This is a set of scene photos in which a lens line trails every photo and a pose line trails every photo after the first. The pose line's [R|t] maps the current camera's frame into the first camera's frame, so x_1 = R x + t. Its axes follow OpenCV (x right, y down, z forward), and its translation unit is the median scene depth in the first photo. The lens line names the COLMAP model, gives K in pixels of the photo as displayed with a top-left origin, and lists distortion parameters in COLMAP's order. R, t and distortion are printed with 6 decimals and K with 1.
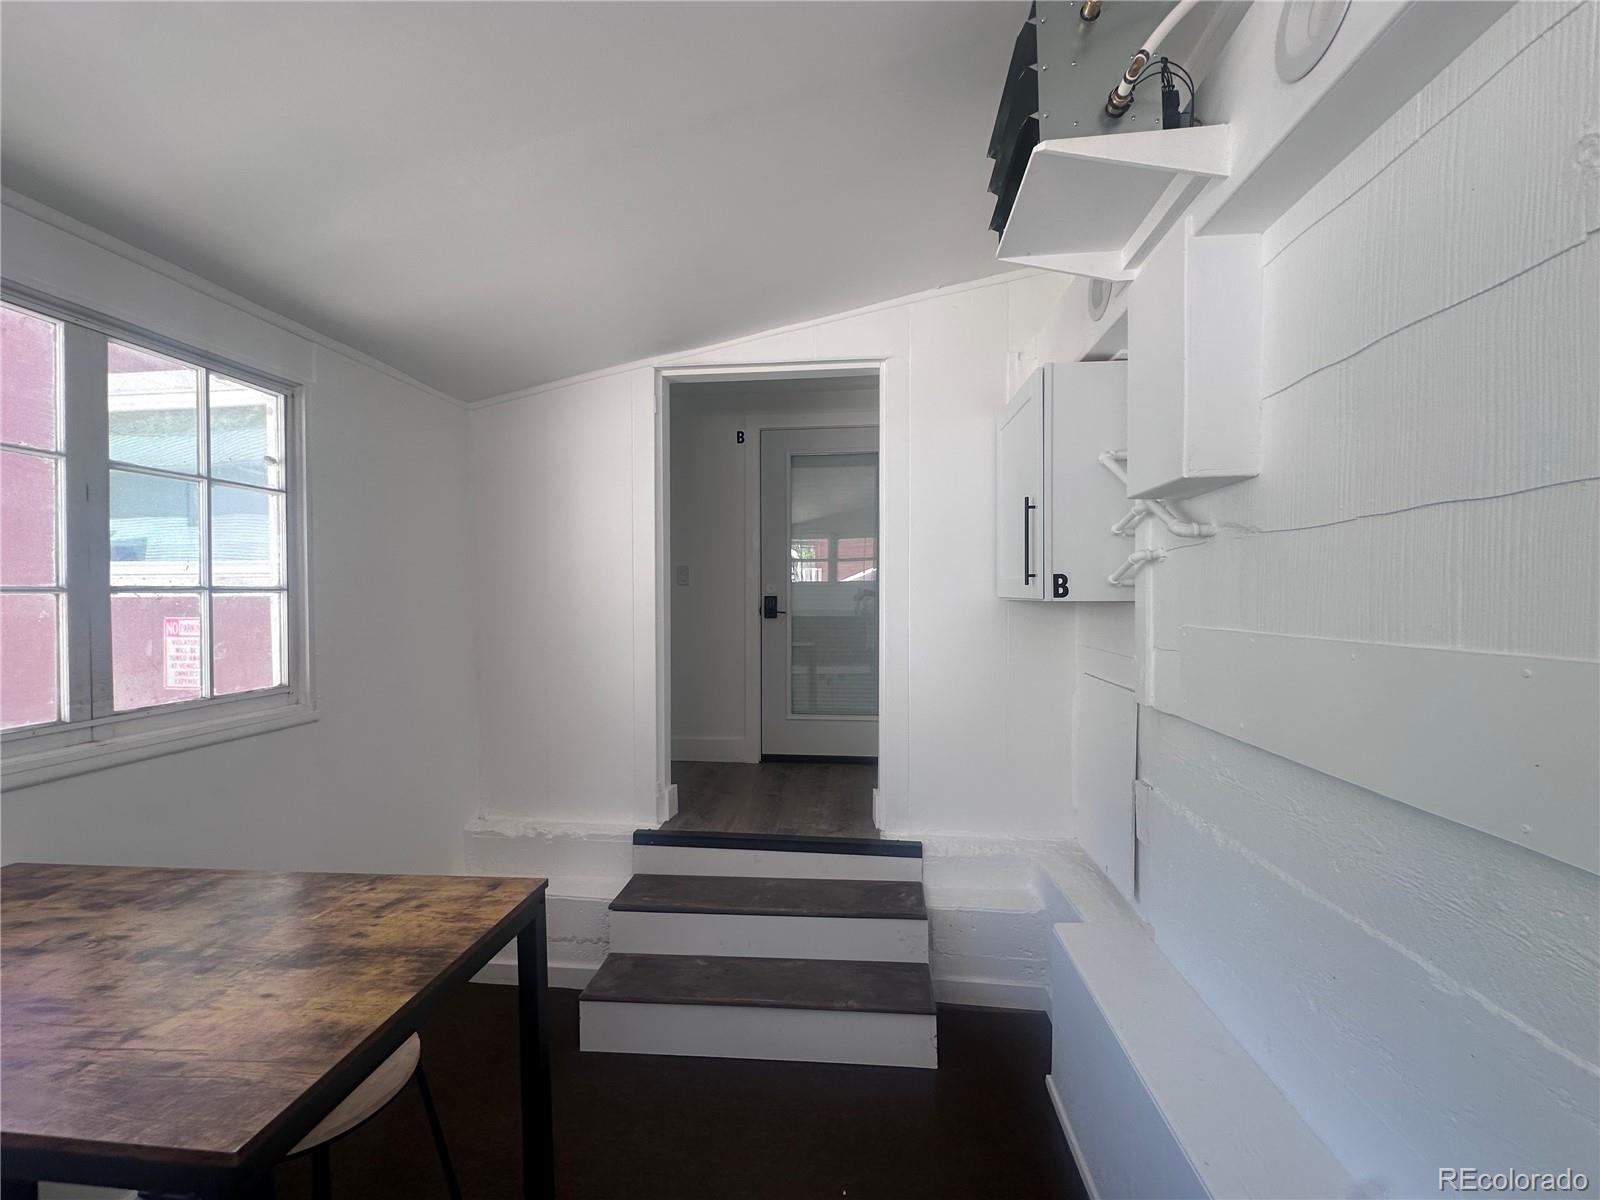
lens RADIAL K [[639.3, 0, 808.4], [0, 639.3, 599.9], [0, 0, 1]] dist [-0.003340, 0.000037]
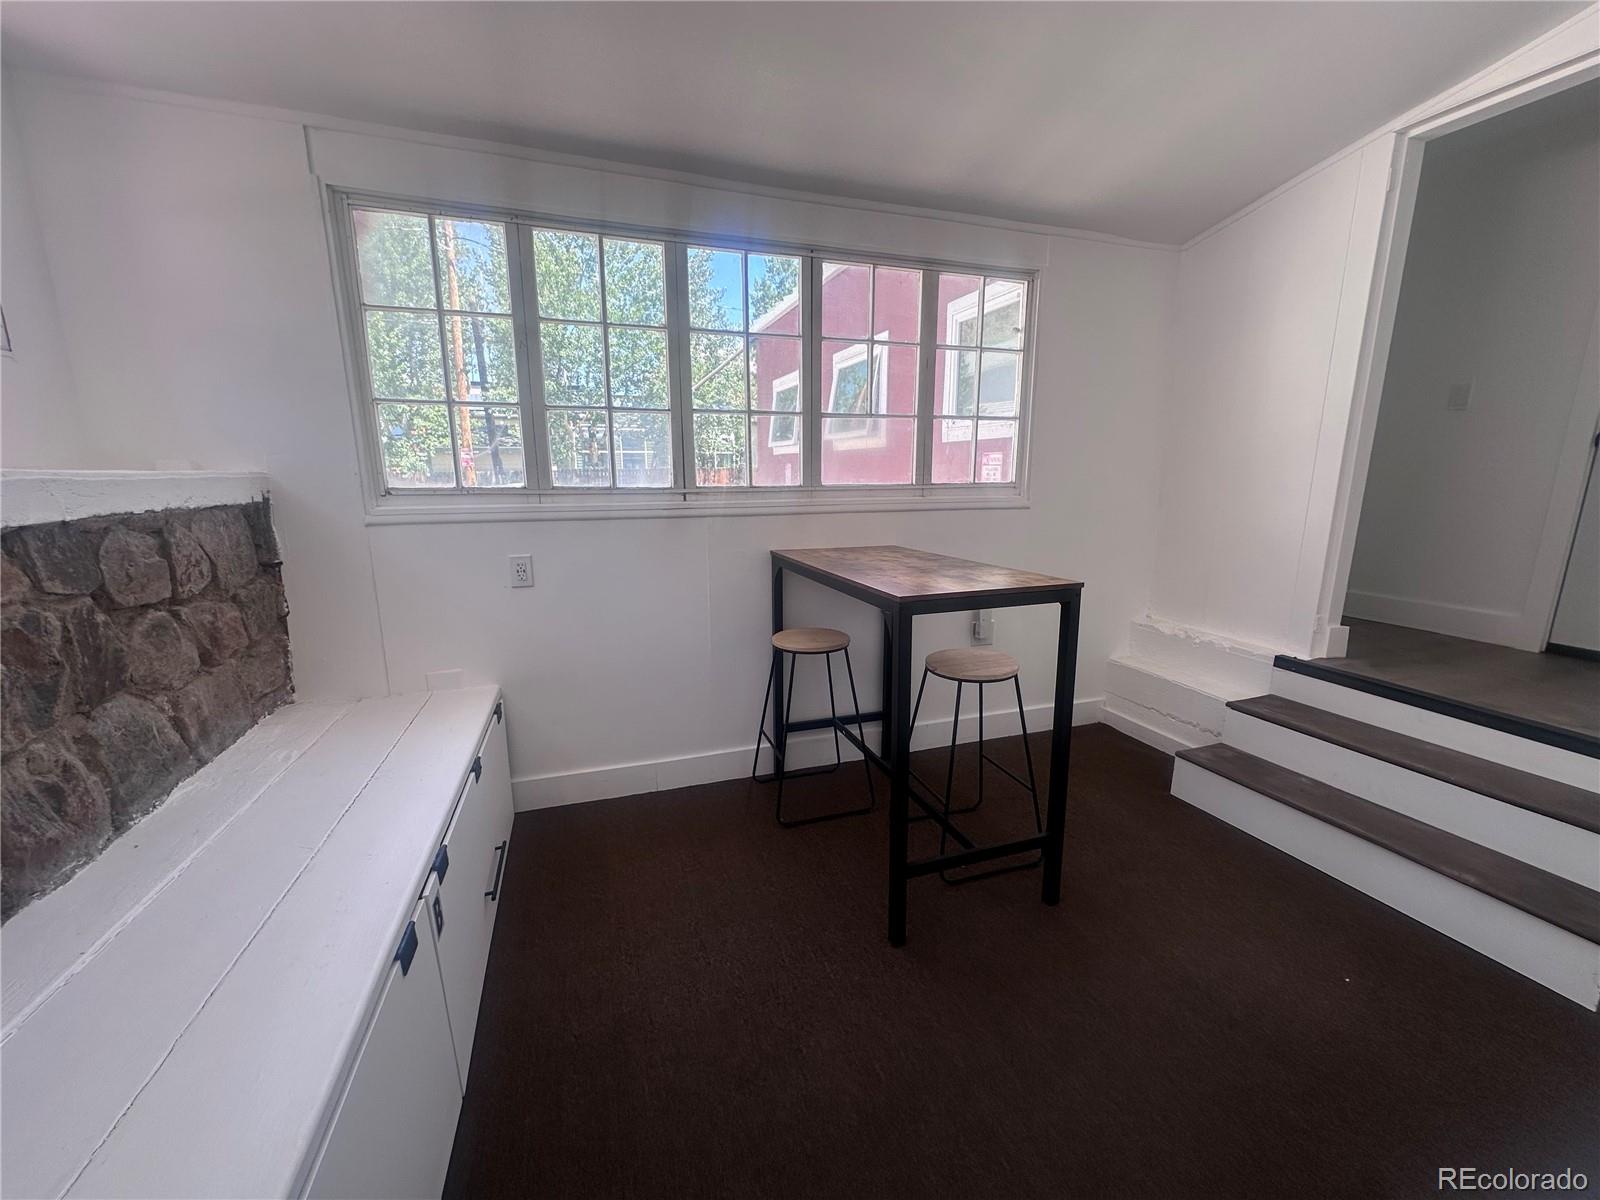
lens RADIAL K [[639.3, 0, 794.8], [0, 639.3, 604.5], [0, 0, 1]] dist [-0.003340, 0.000037]
pose [[0.424314, 0.190975, -0.885147, 0.331479], [-0.005954, 0.978074, 0.208171, 0.087684], [0.905495, -0.083059, 0.416148, -0.134486]]
